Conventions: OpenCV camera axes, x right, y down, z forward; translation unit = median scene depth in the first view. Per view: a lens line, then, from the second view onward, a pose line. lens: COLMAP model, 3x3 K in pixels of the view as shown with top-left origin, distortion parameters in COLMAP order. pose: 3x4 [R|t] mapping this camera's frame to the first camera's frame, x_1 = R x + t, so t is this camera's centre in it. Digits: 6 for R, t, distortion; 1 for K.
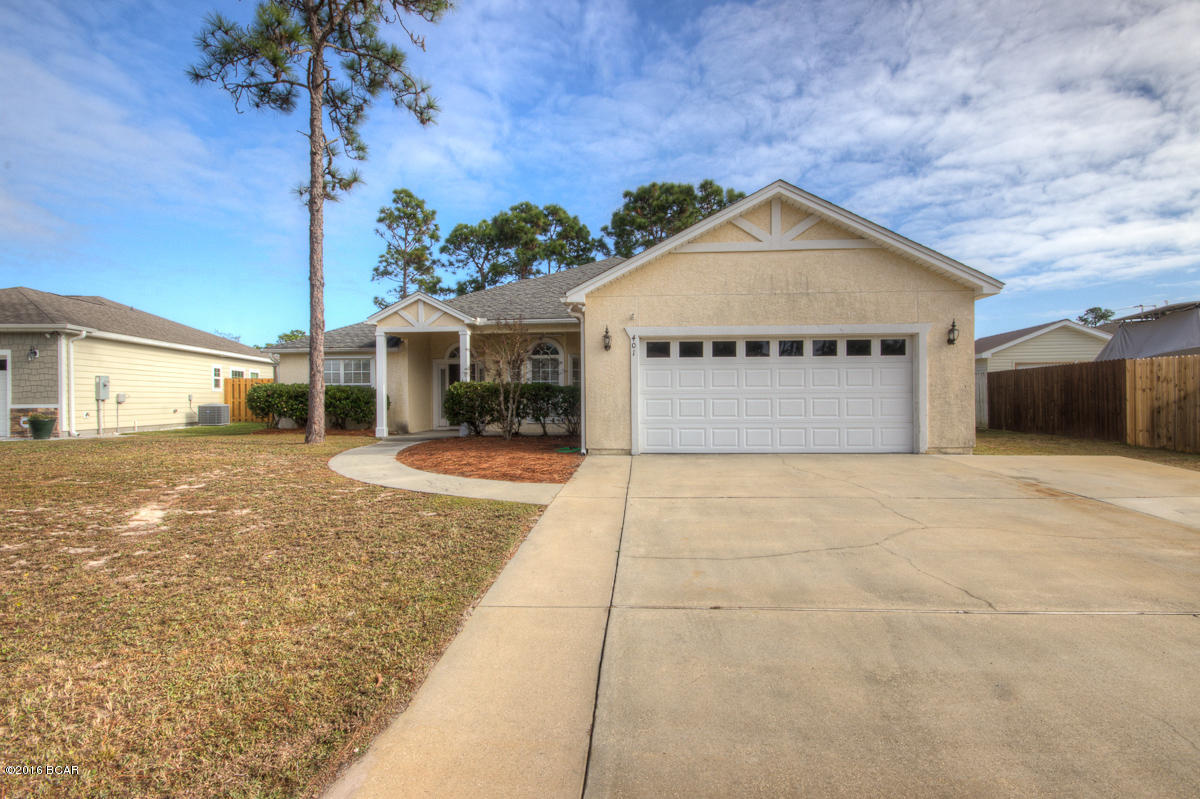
lens RADIAL K [[553.9, 0, 605.7], [0, 553.9, 397.2], [0, 0, 1]] dist [0.012687, -0.014017]
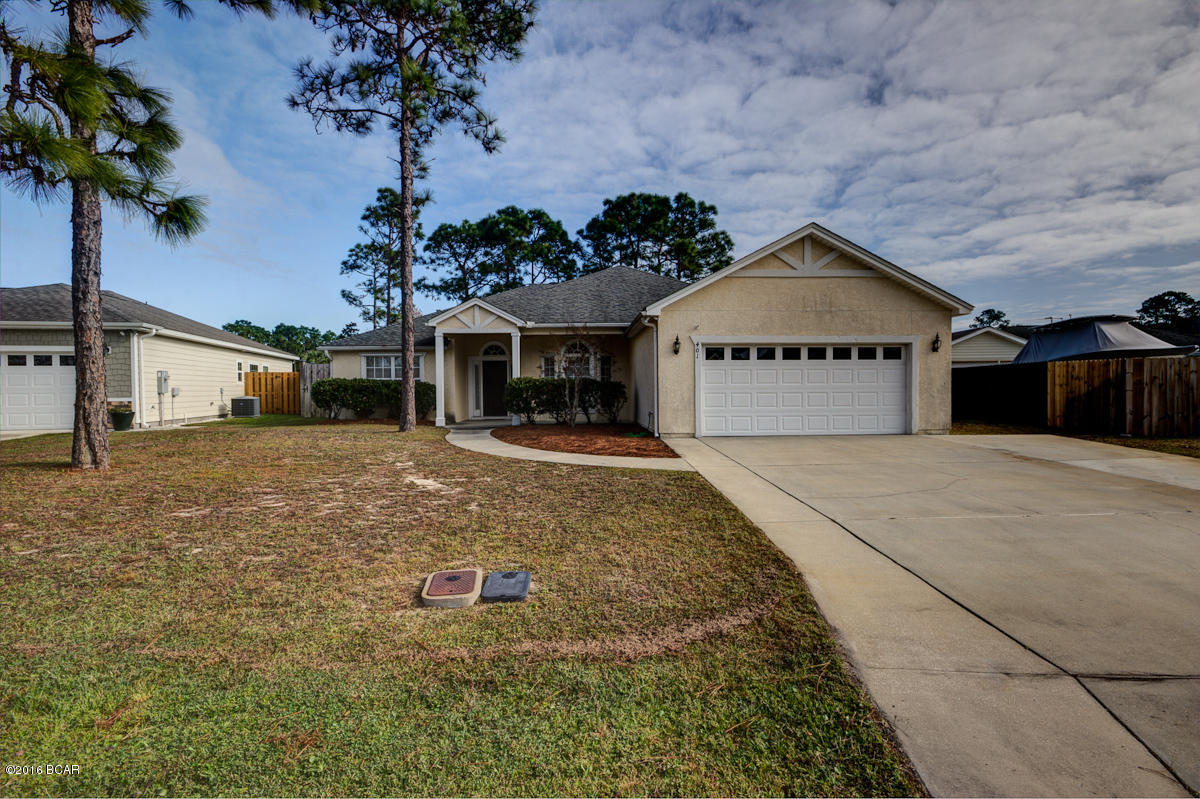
lens RADIAL K [[540.1, 0, 600.0], [0, 540.1, 399.5], [0, 0, 1]] dist [-0.002851, -0.000577]
pose [[0.994402, -0.002593, 0.105628, -0.197518], [0.000356, 0.999775, 0.021197, -0.005602], [-0.105659, -0.021041, 0.994180, -0.125420]]
